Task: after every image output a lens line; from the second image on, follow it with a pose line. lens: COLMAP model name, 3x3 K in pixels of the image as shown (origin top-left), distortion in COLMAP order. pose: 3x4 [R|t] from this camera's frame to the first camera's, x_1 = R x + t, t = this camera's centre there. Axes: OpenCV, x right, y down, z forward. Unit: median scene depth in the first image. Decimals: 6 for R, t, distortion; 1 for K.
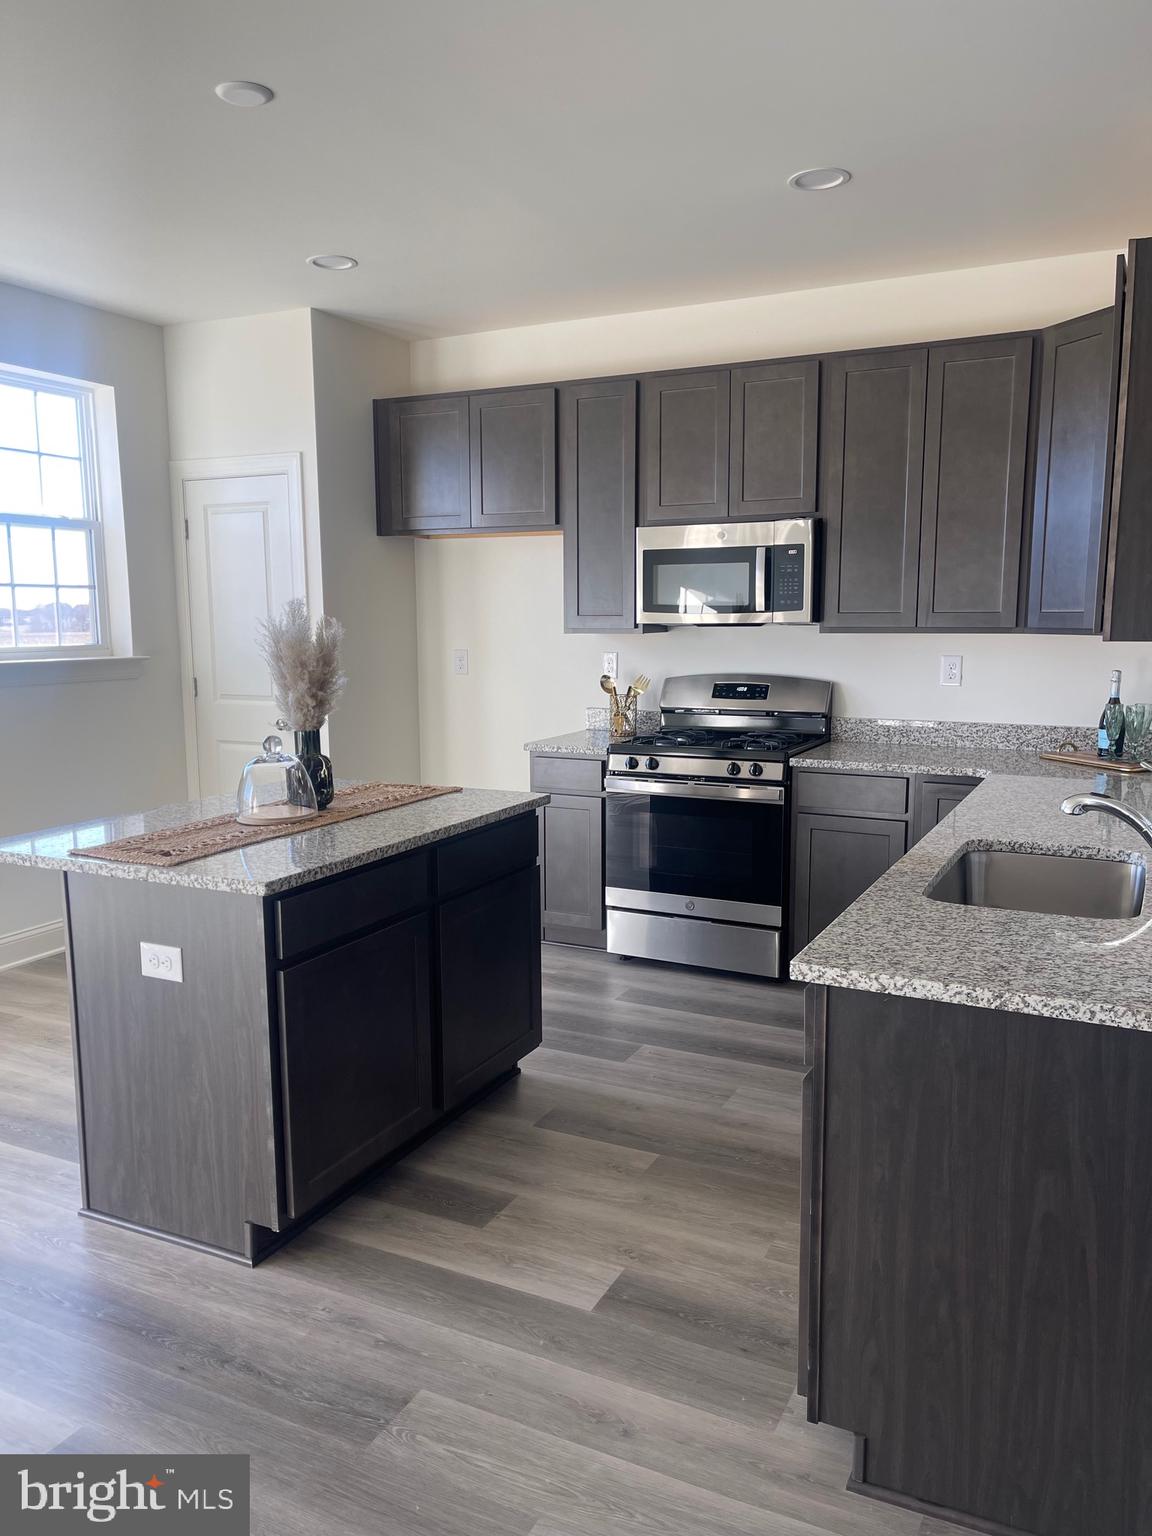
lens RADIAL K [[1163.0, 0, 574.5], [0, 1163.0, 777.0], [0, 0, 1]] dist [0.038562, -0.015448]
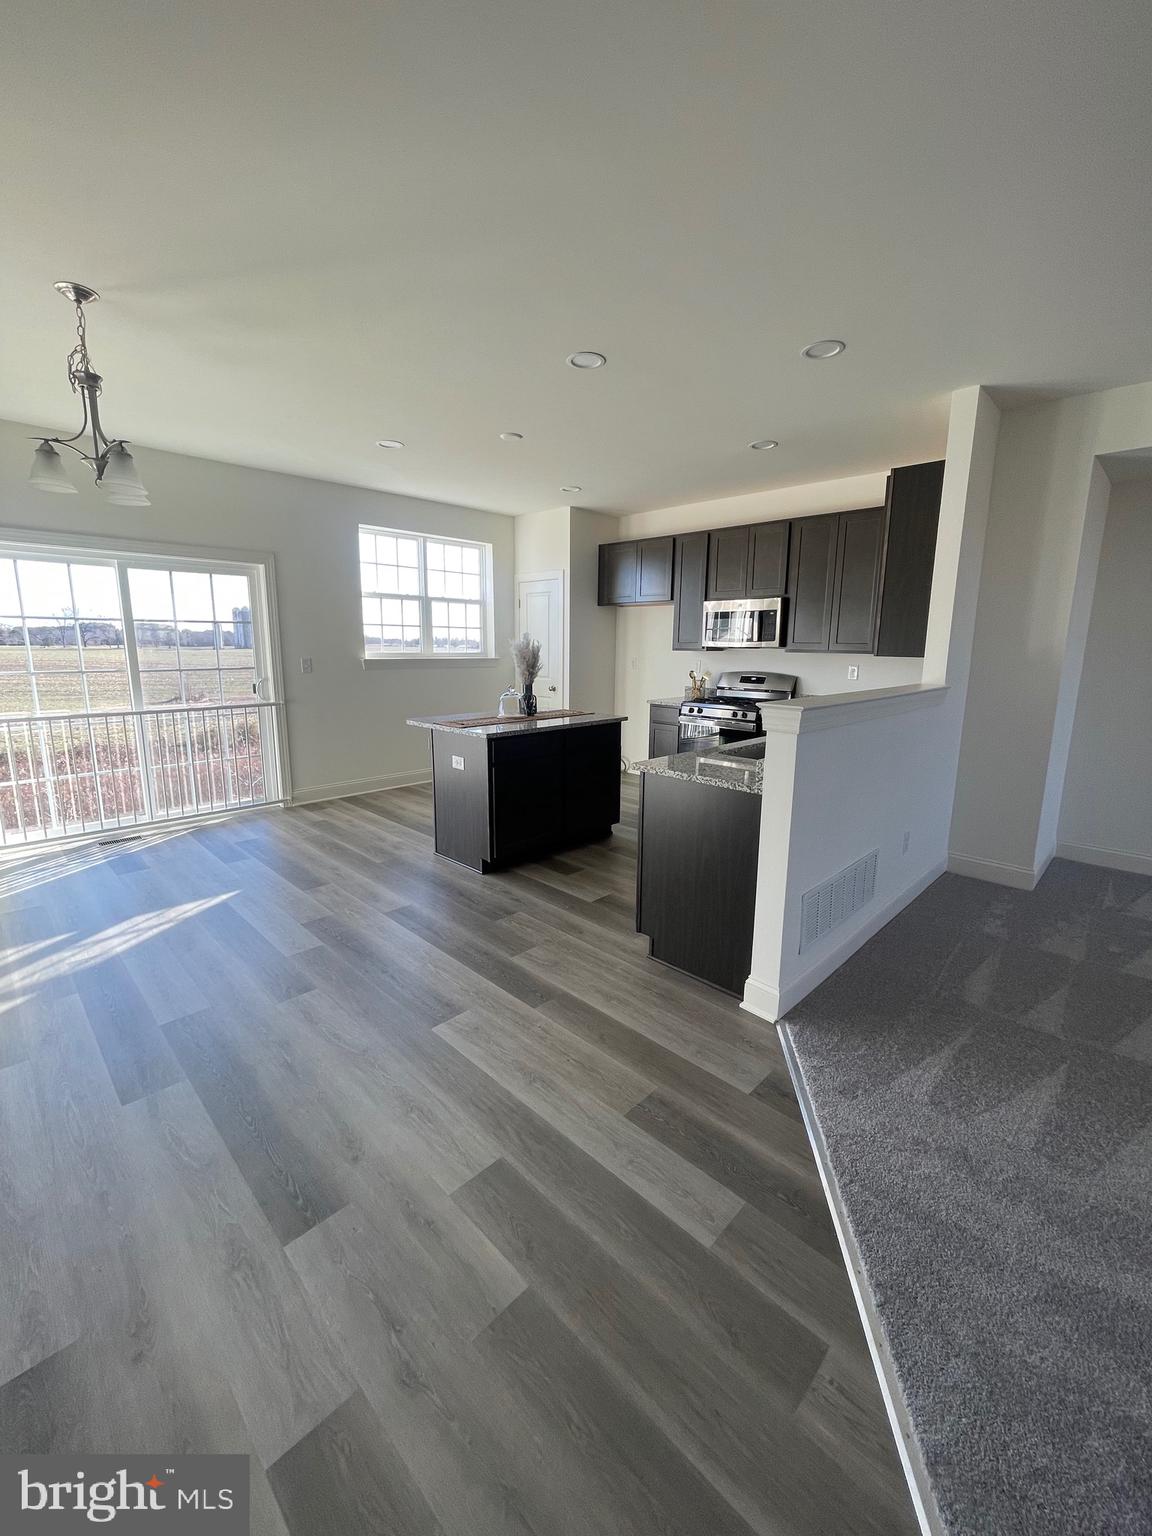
lens RADIAL K [[616.9, 0, 580.5], [0, 616.9, 758.7], [0, 0, 1]] dist [-0.003692, 0.000789]
pose [[0.951872, 0.071104, -0.298135, 0.209719], [-0.058519, 0.996986, 0.050942, 0.033408], [0.300858, -0.031044, 0.953163, -0.179451]]
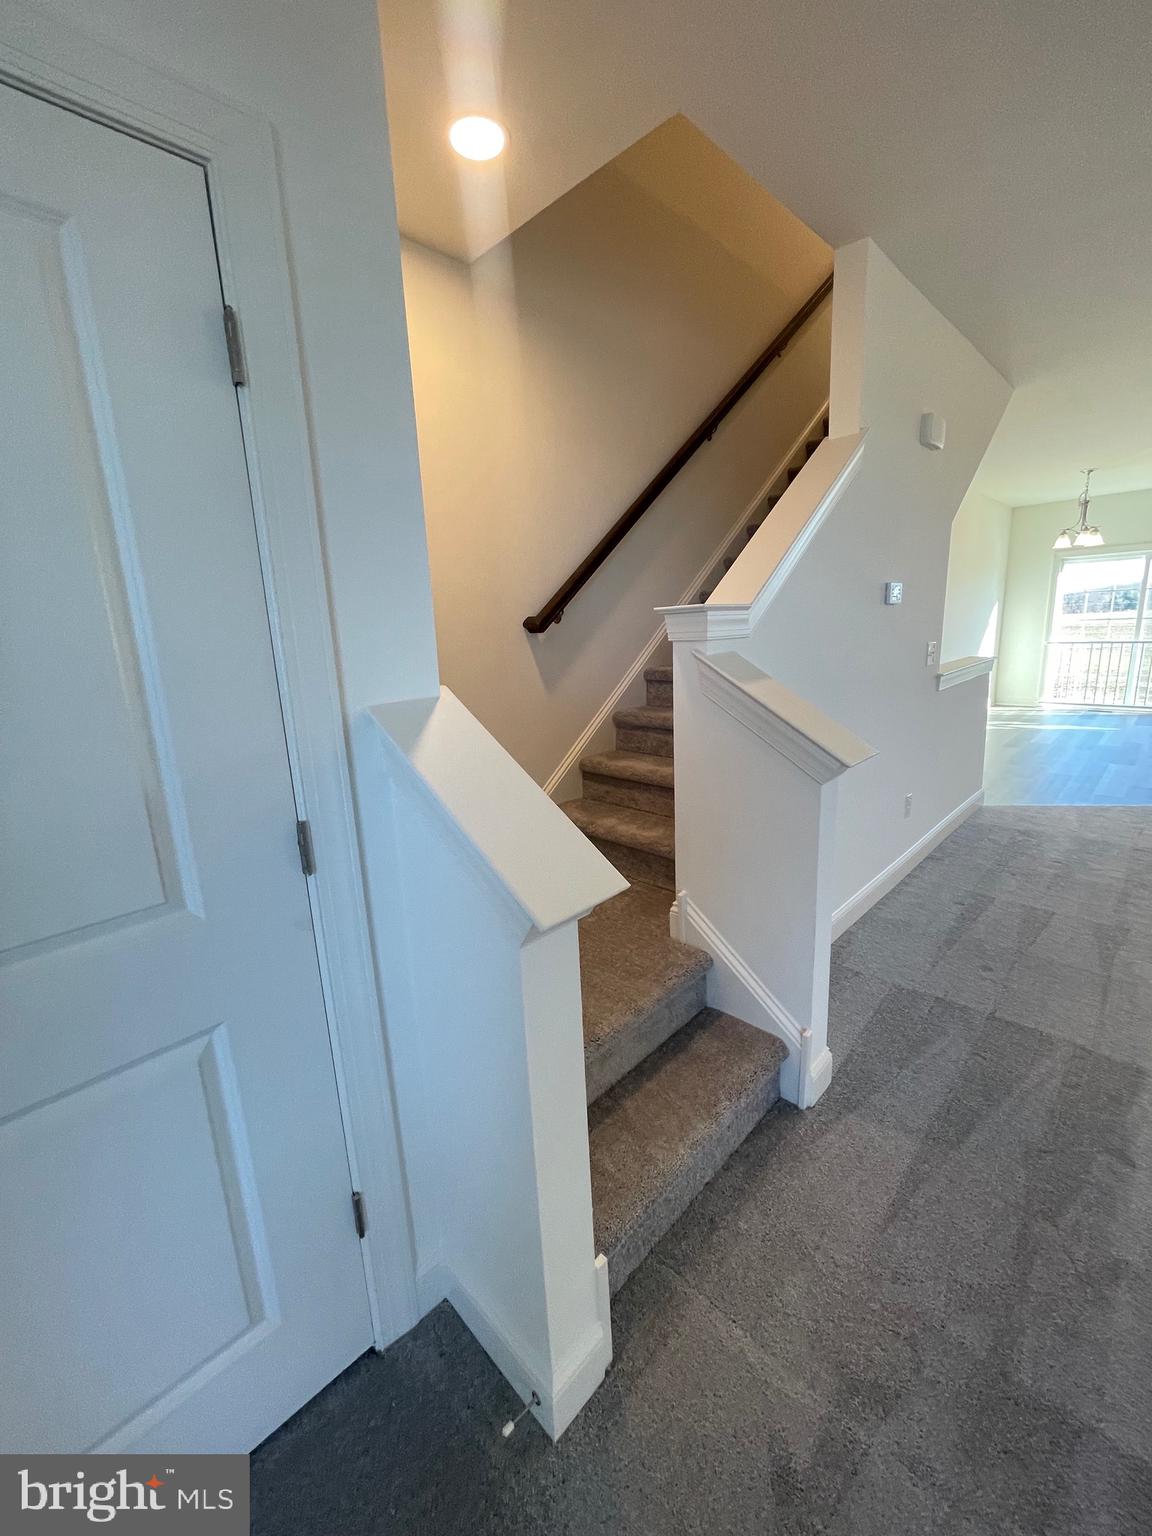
lens RADIAL K [[616.9, 0, 588.7], [0, 616.9, 761.1], [0, 0, 1]] dist [-0.003692, 0.000789]
pose [[-0.303713, 0.225298, -0.925743, 1.396116], [-0.093937, 0.959824, 0.264411, 0.059503], [0.948122, 0.167267, -0.270347, -0.386667]]
